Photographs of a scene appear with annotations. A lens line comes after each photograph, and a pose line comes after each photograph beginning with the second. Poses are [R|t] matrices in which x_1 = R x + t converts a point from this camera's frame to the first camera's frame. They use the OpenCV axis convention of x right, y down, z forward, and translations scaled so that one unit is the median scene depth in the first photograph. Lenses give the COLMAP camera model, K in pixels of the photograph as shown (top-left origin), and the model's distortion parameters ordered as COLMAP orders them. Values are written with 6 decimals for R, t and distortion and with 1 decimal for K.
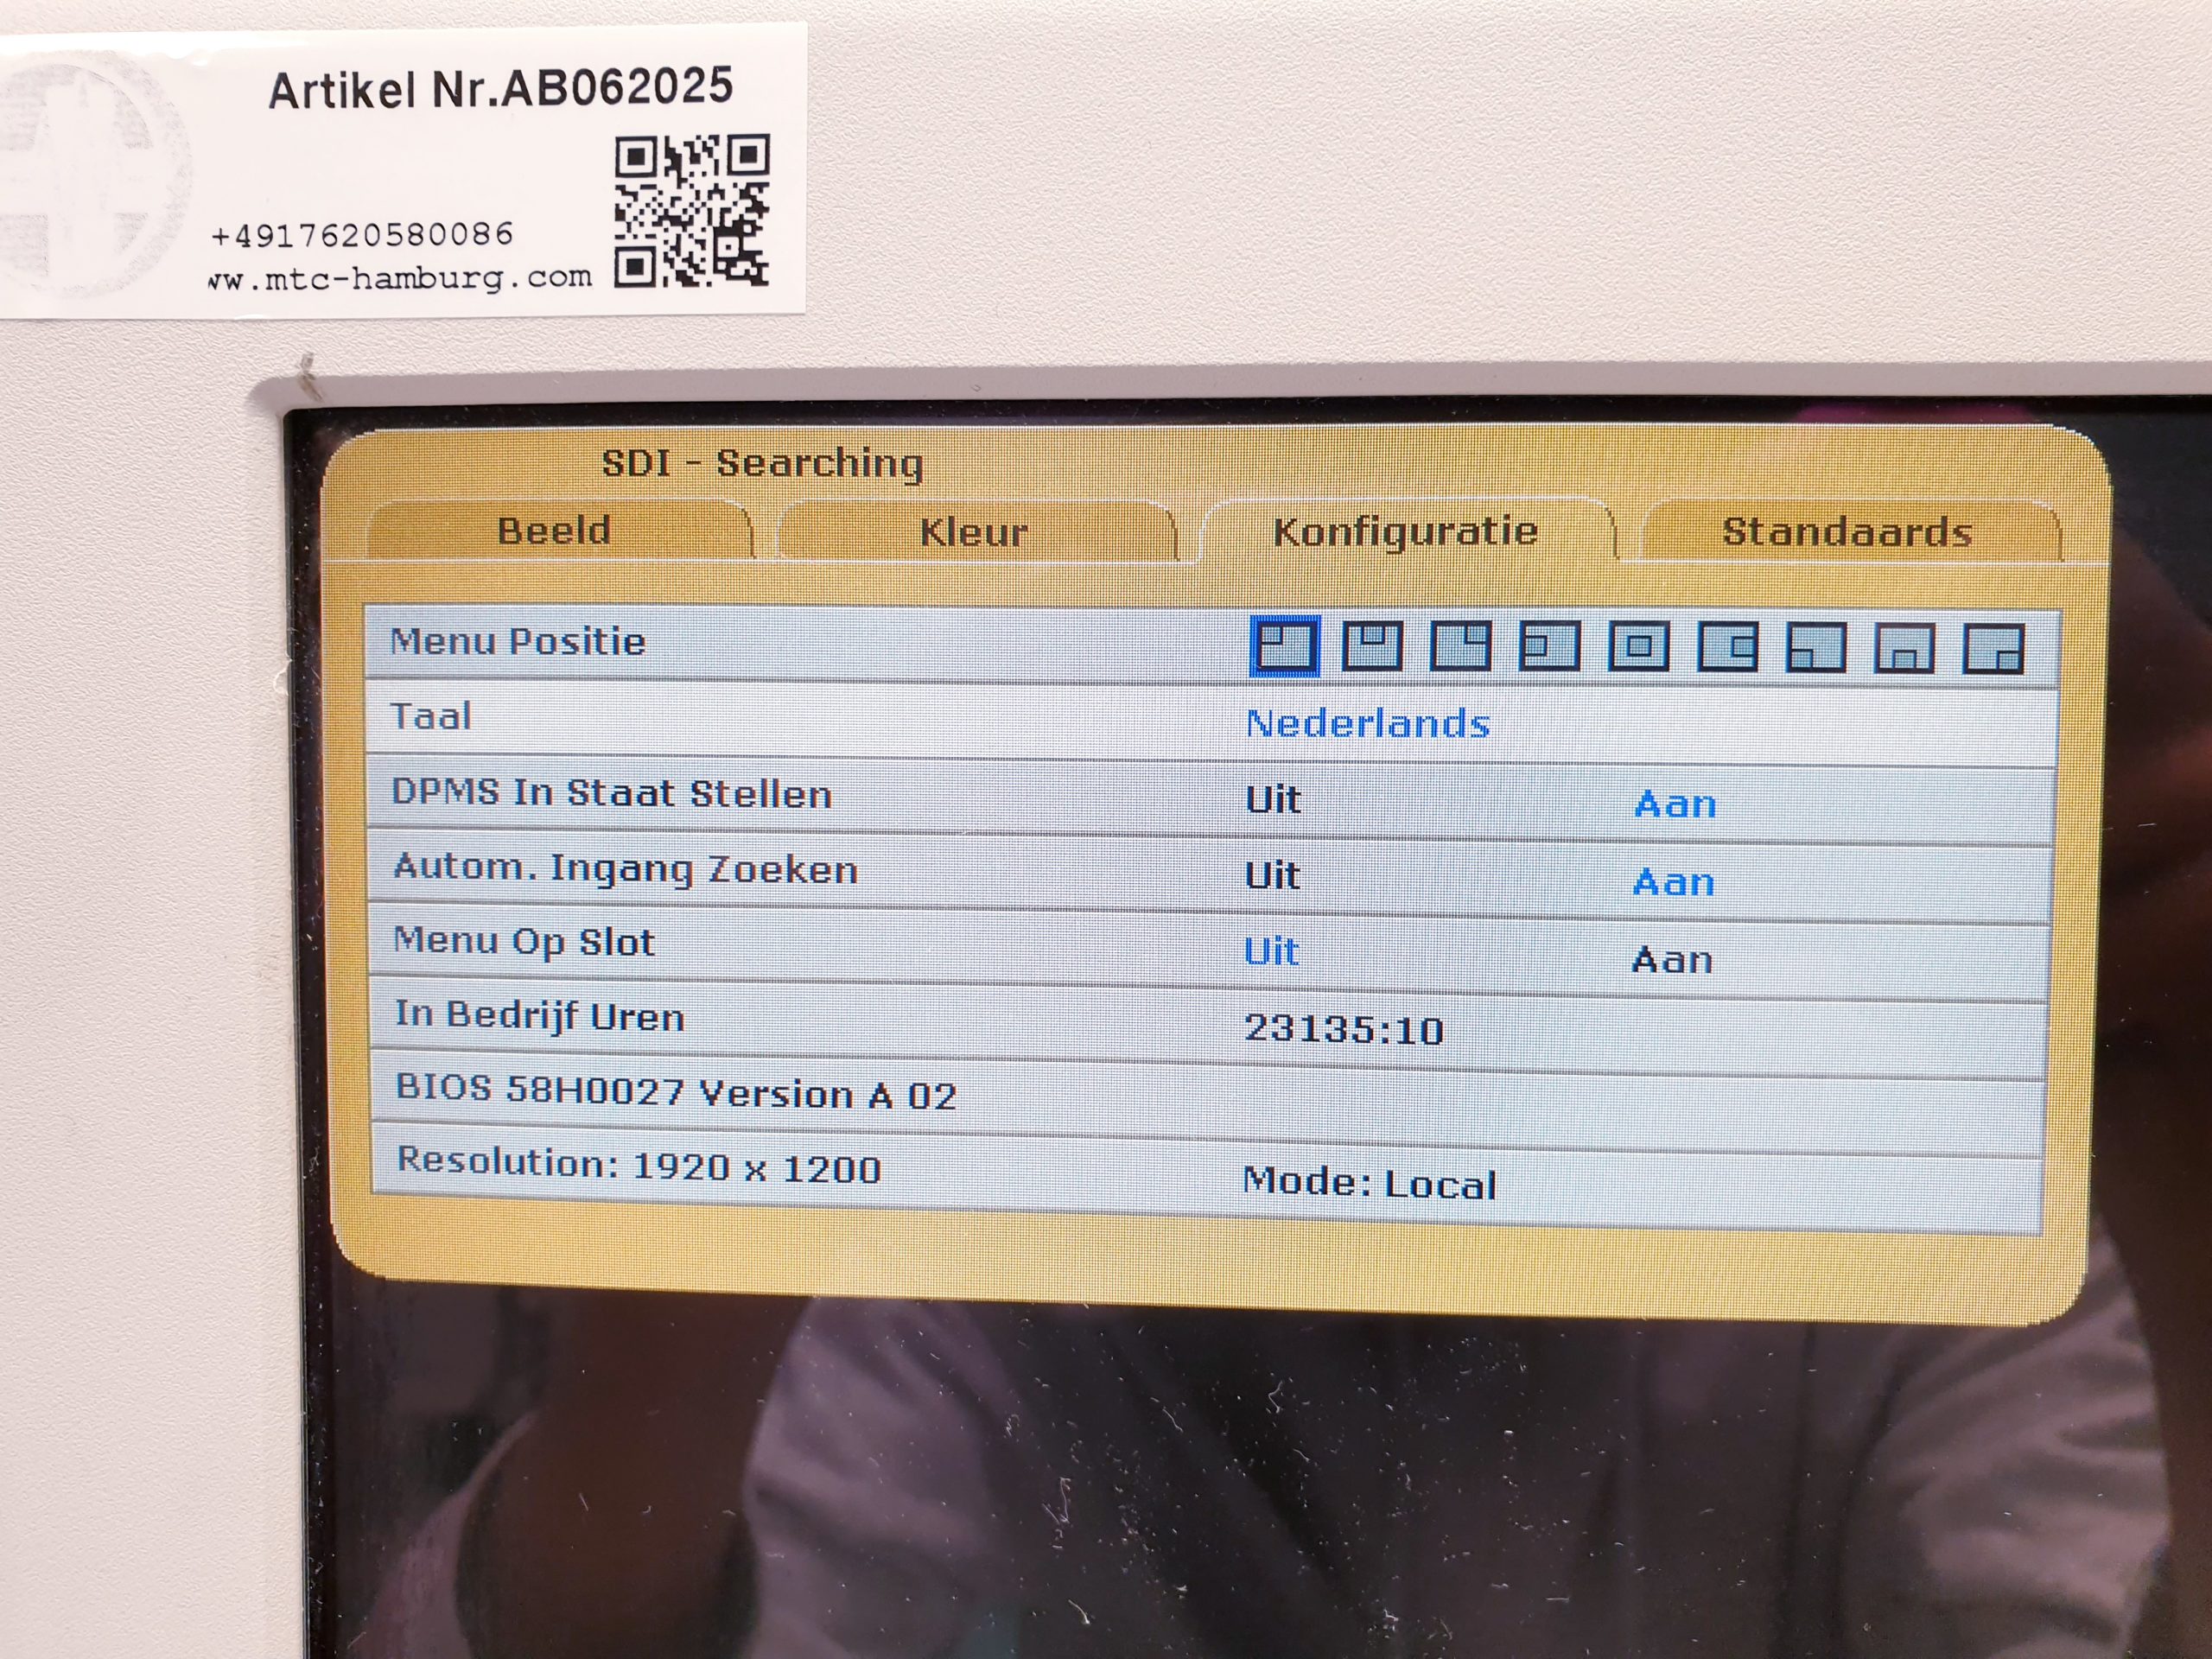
lens RADIAL K [[1663.6, 0, 1113.8], [0, 1663.6, 778.9], [0, 0, 1]] dist [-0.125277, 0.176901]
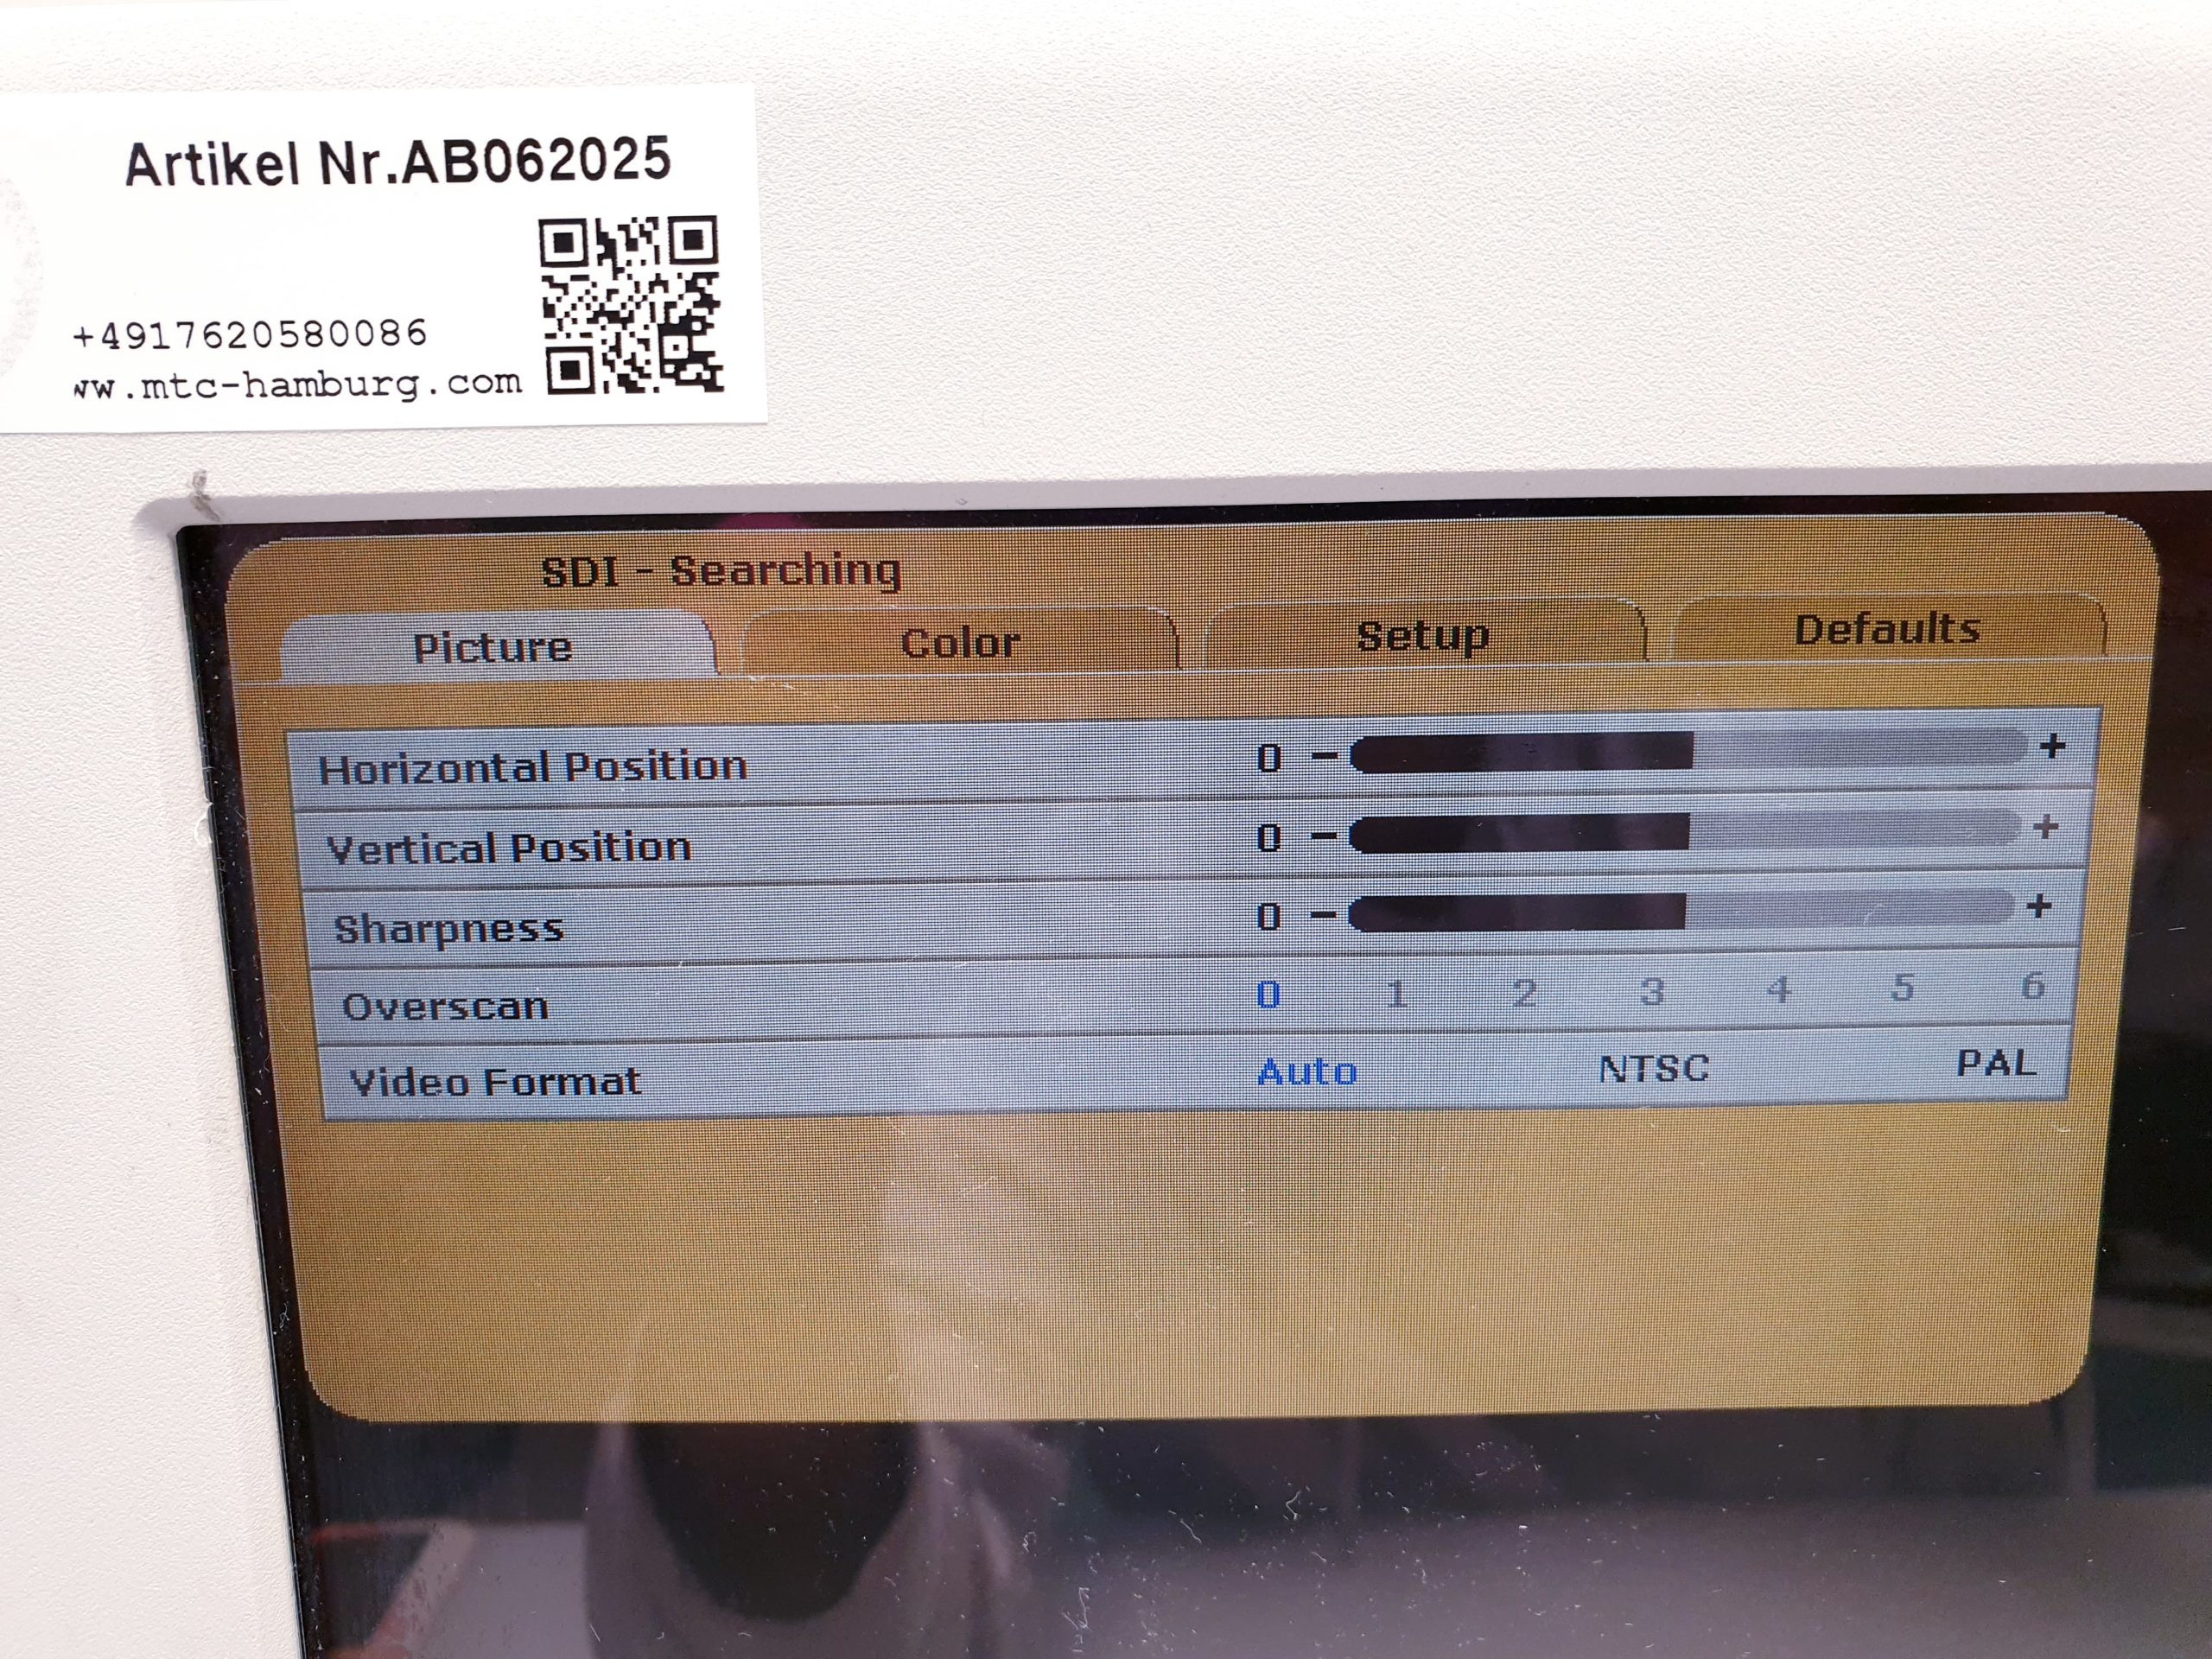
lens RADIAL K [[1678.1, 0, 1103.8], [0, 1678.1, 791.6], [0, 0, 1]] dist [-0.114435, 0.155060]
pose [[0.998111, -0.031311, 0.052865, -0.058849], [0.024198, 0.991191, 0.130209, -0.196819], [-0.056476, -0.128683, 0.990076, 0.067784]]
